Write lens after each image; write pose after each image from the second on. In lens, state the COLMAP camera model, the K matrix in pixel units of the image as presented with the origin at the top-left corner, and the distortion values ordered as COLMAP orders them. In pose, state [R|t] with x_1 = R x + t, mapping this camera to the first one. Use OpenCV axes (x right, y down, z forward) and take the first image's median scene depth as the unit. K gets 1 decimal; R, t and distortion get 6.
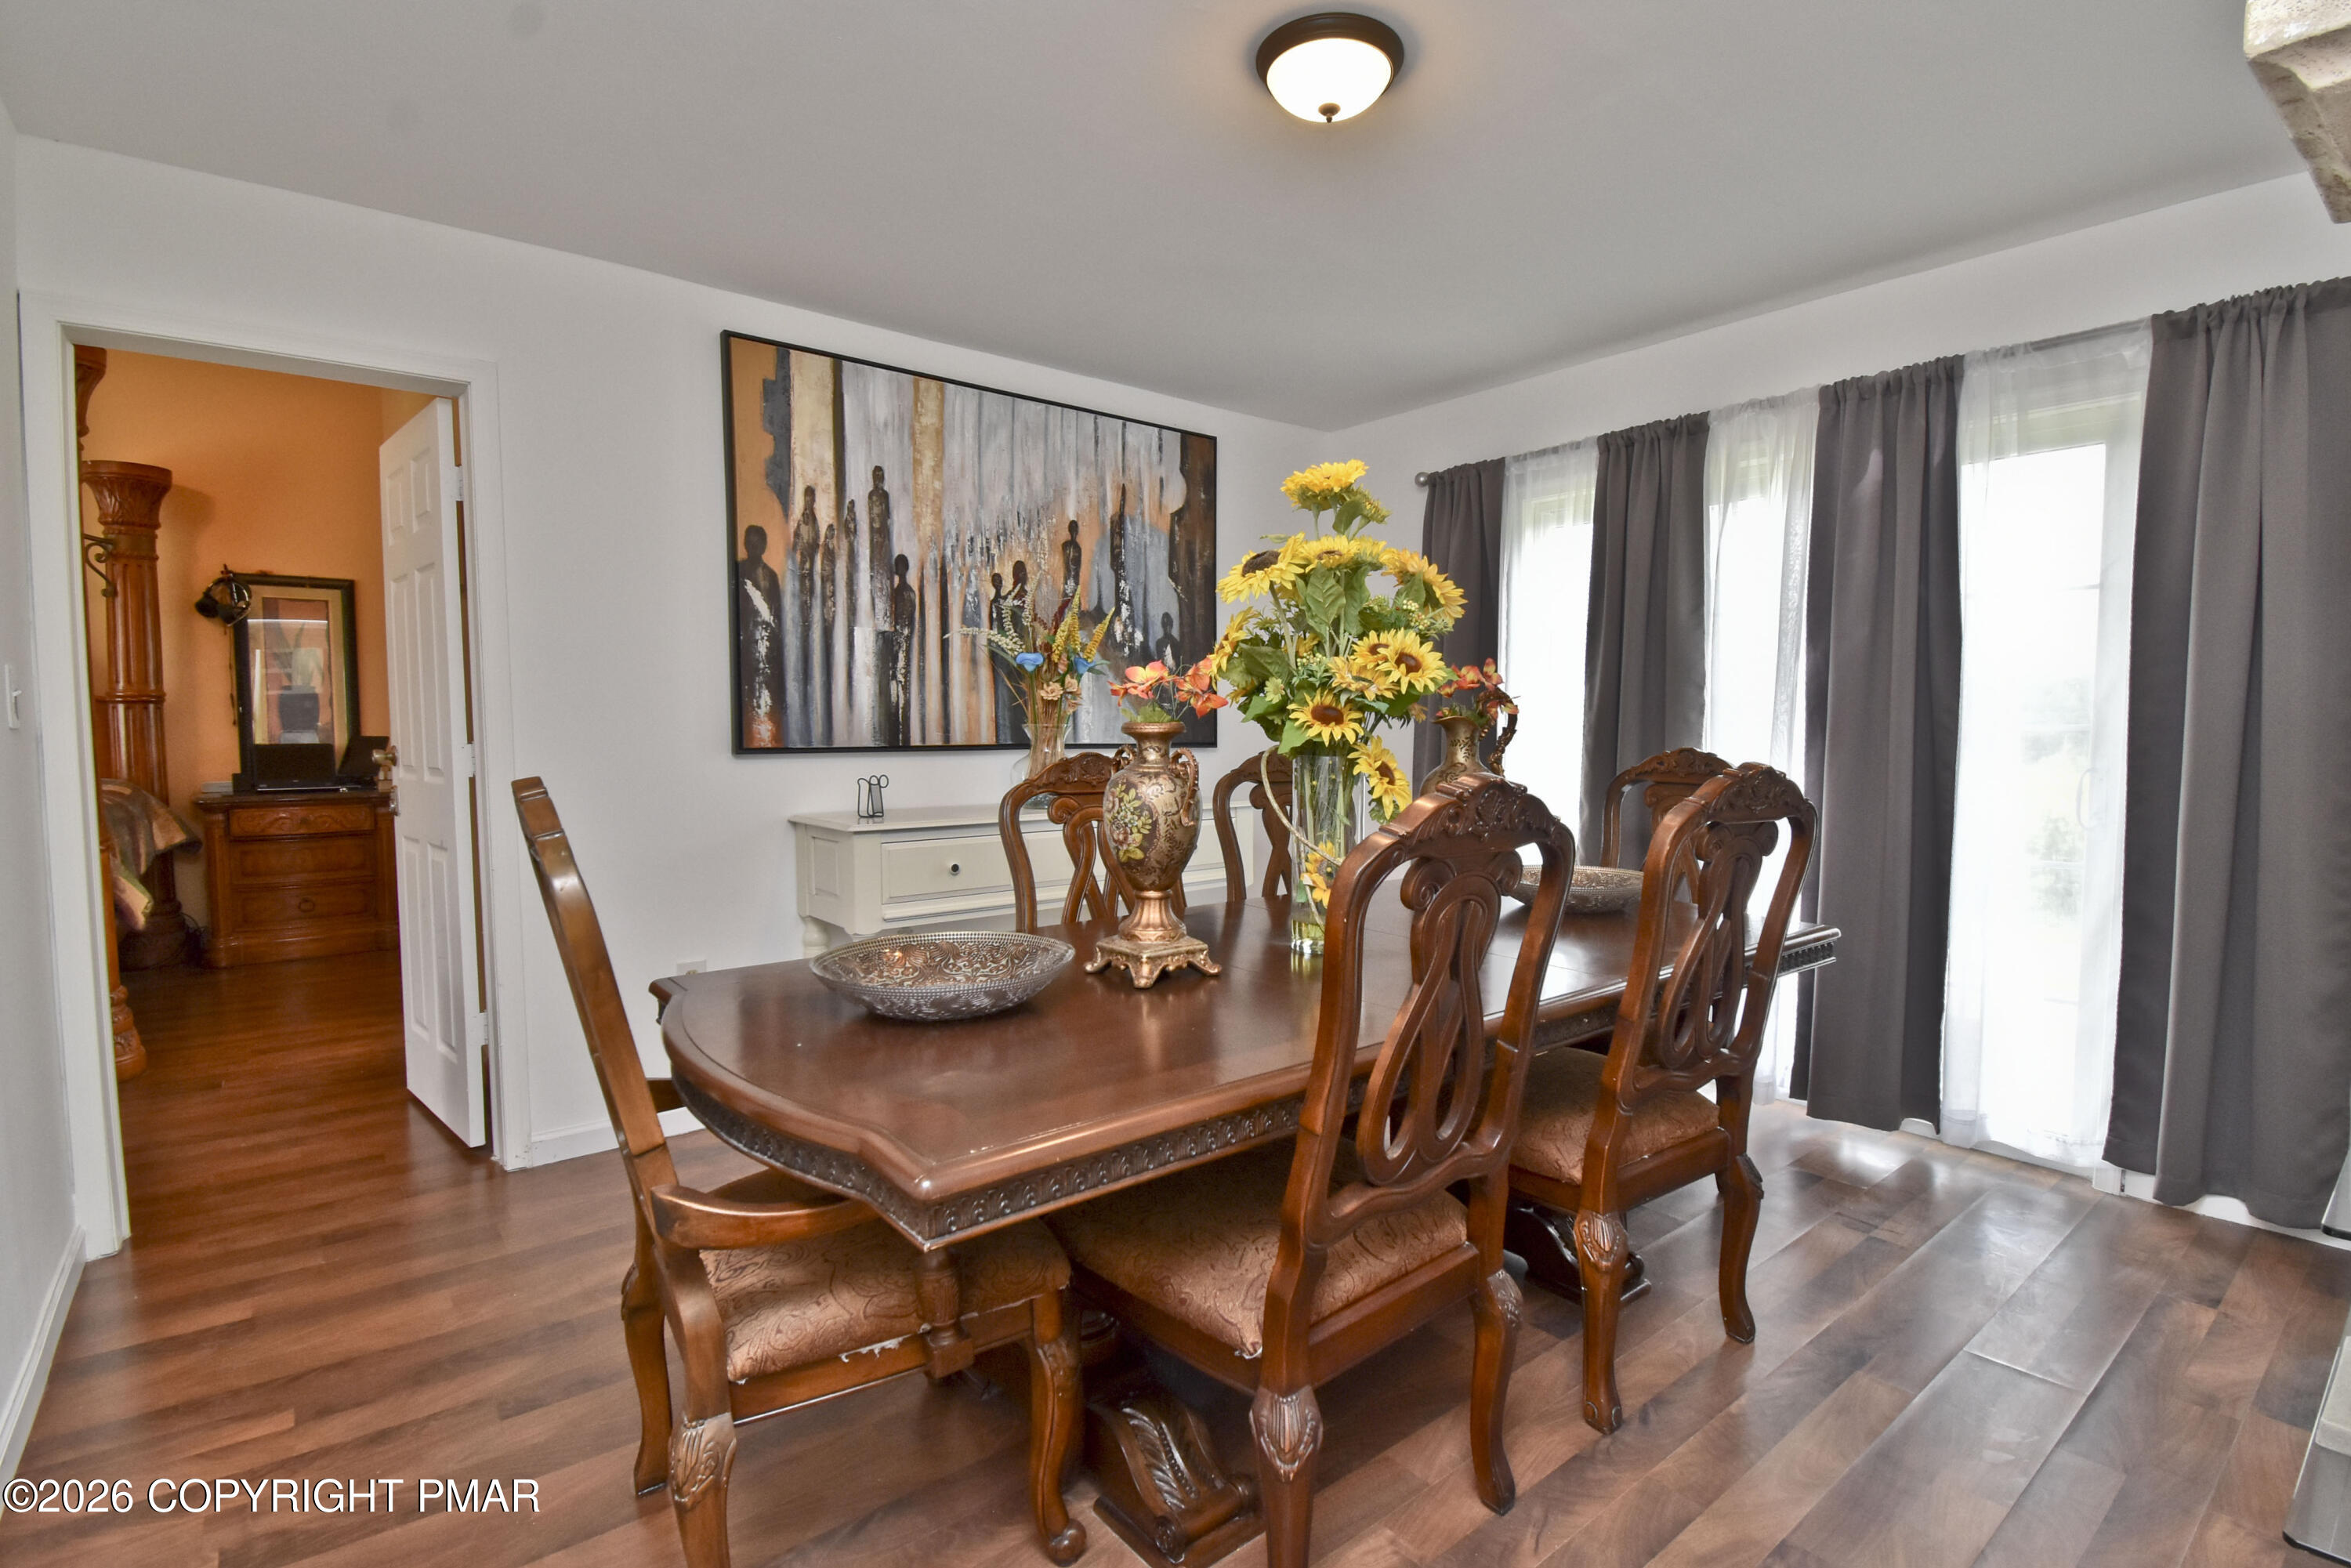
lens RADIAL K [[1113.6, 0, 1222.1], [0, 1113.6, 780.7], [0, 0, 1]] dist [0.017011, -0.022442]
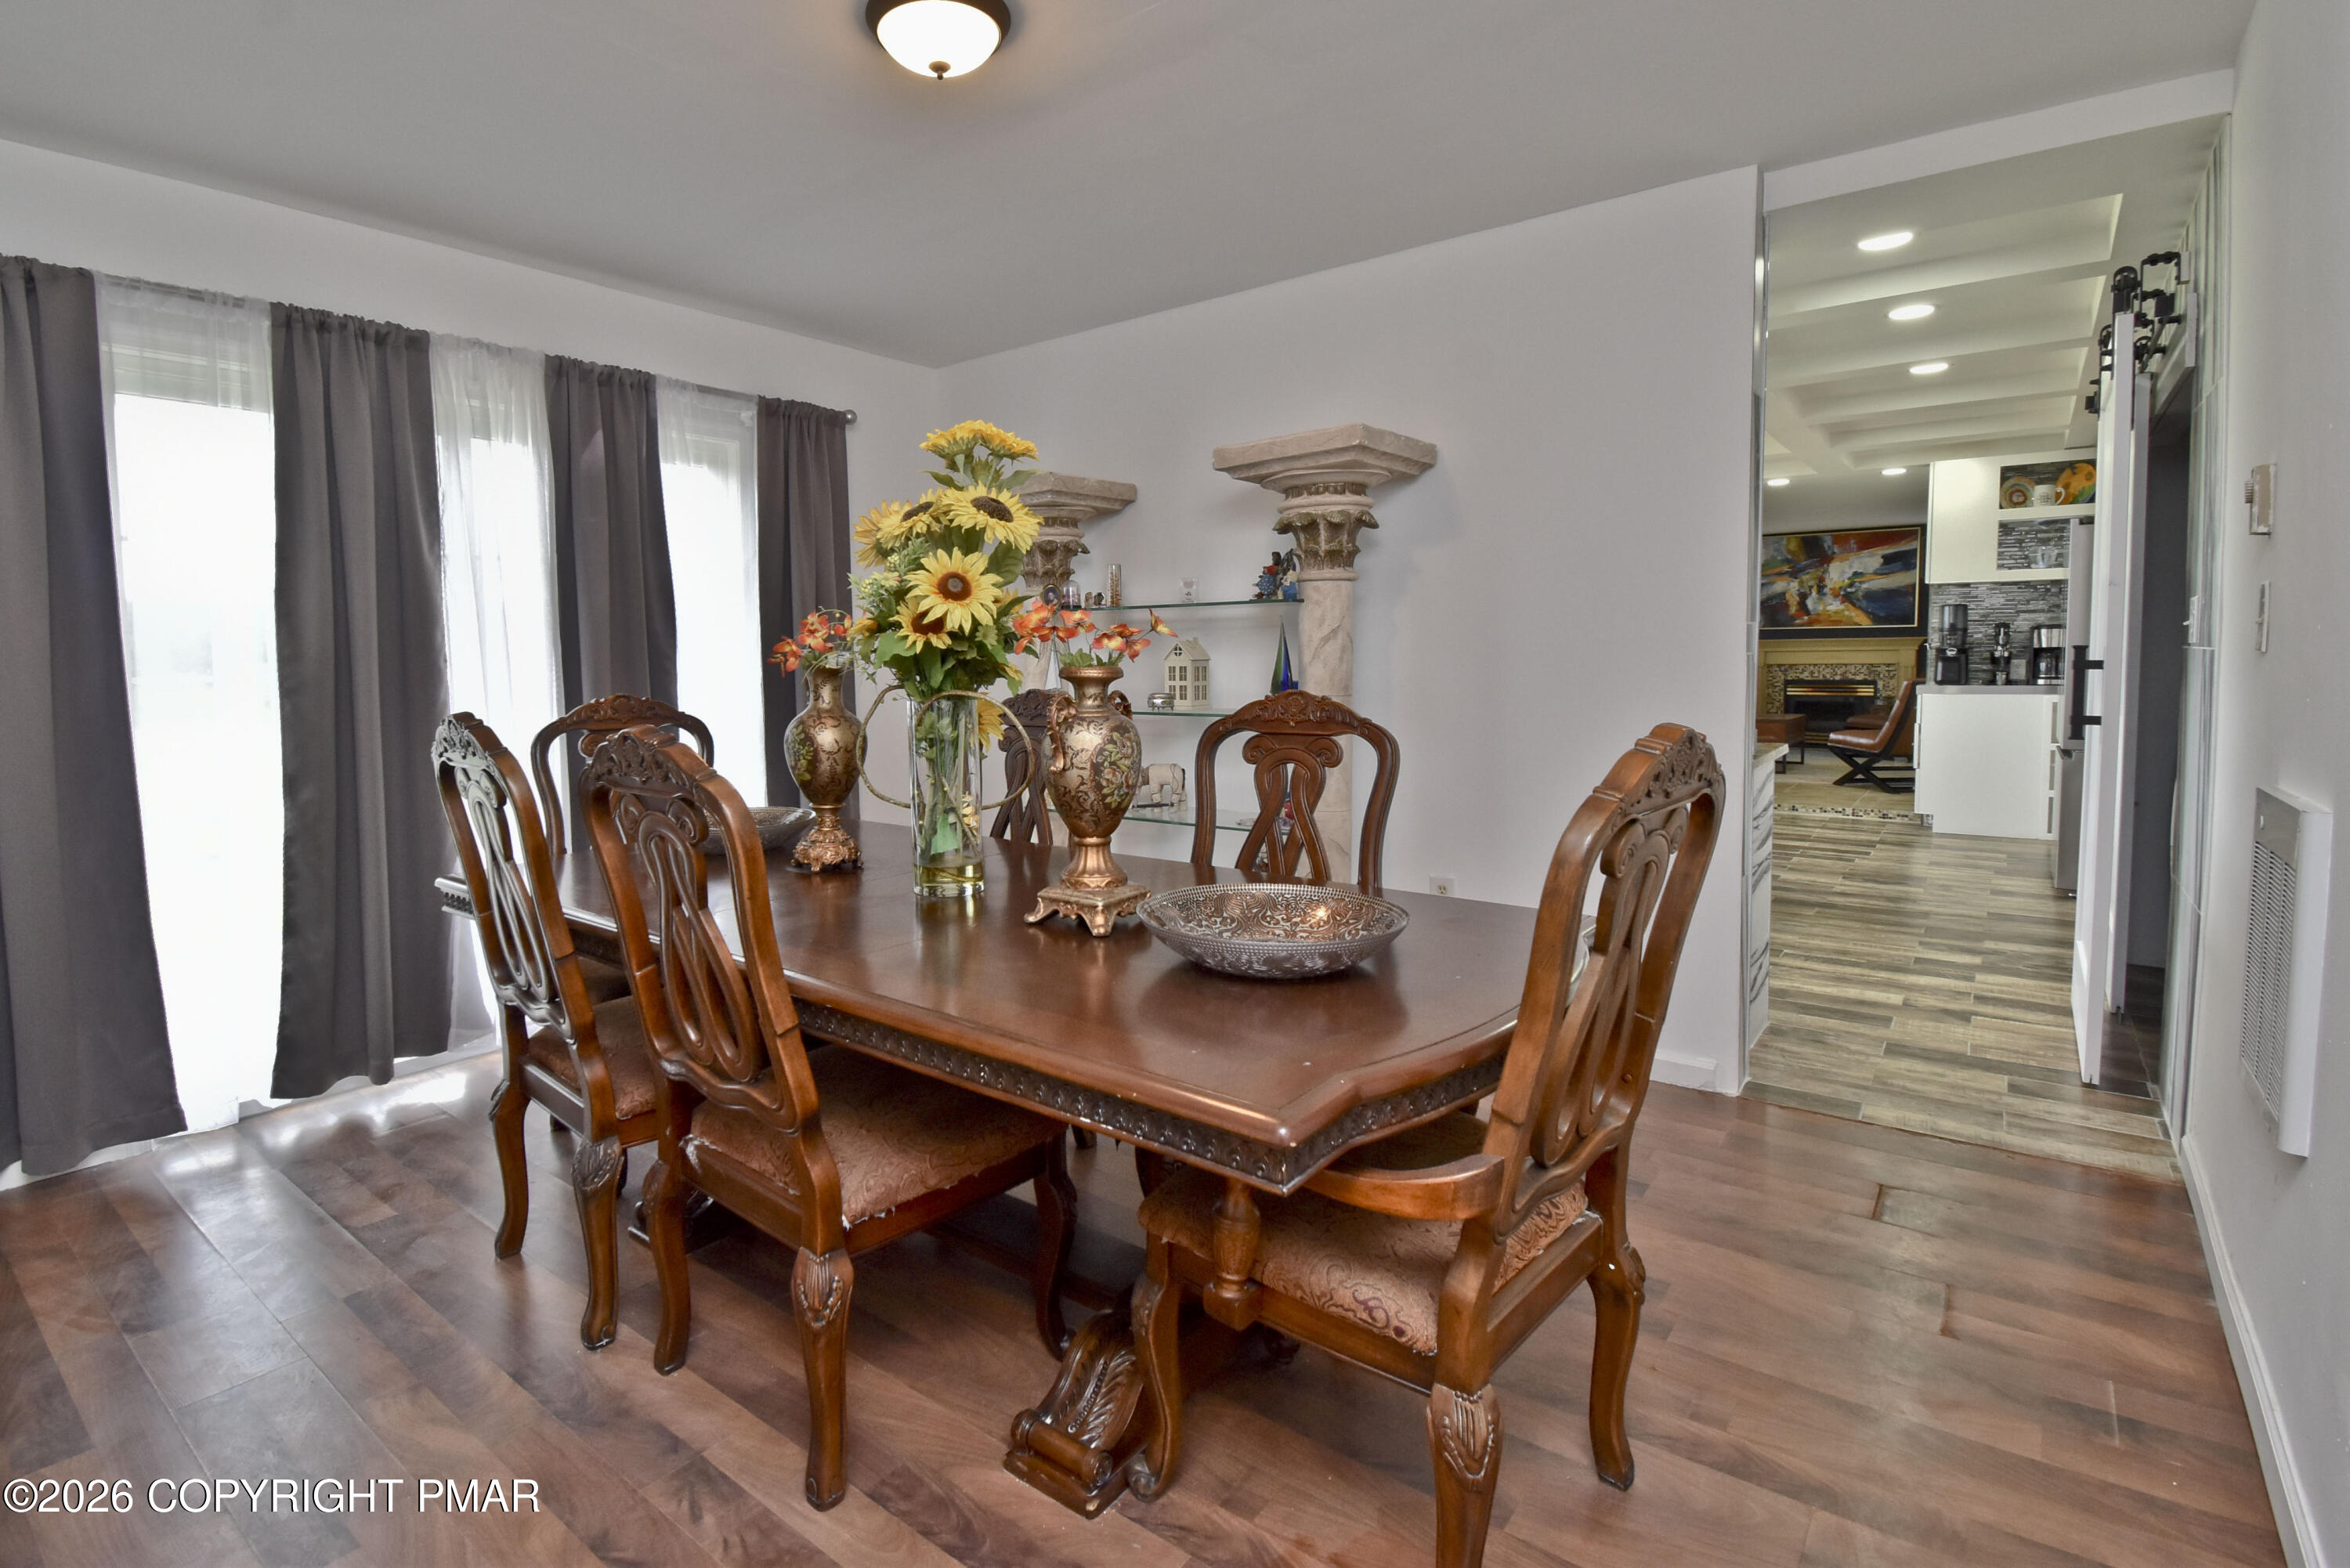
lens RADIAL K [[1126.9, 0, 1080.7], [0, 1126.9, 723.1], [0, 0, 1]] dist [0.019004, -0.022203]
pose [[-0.181689, -0.053844, 0.981881, -0.382933], [0.068841, 0.995354, 0.067321, -0.026041], [-0.980943, 0.079826, -0.177138, 0.435651]]
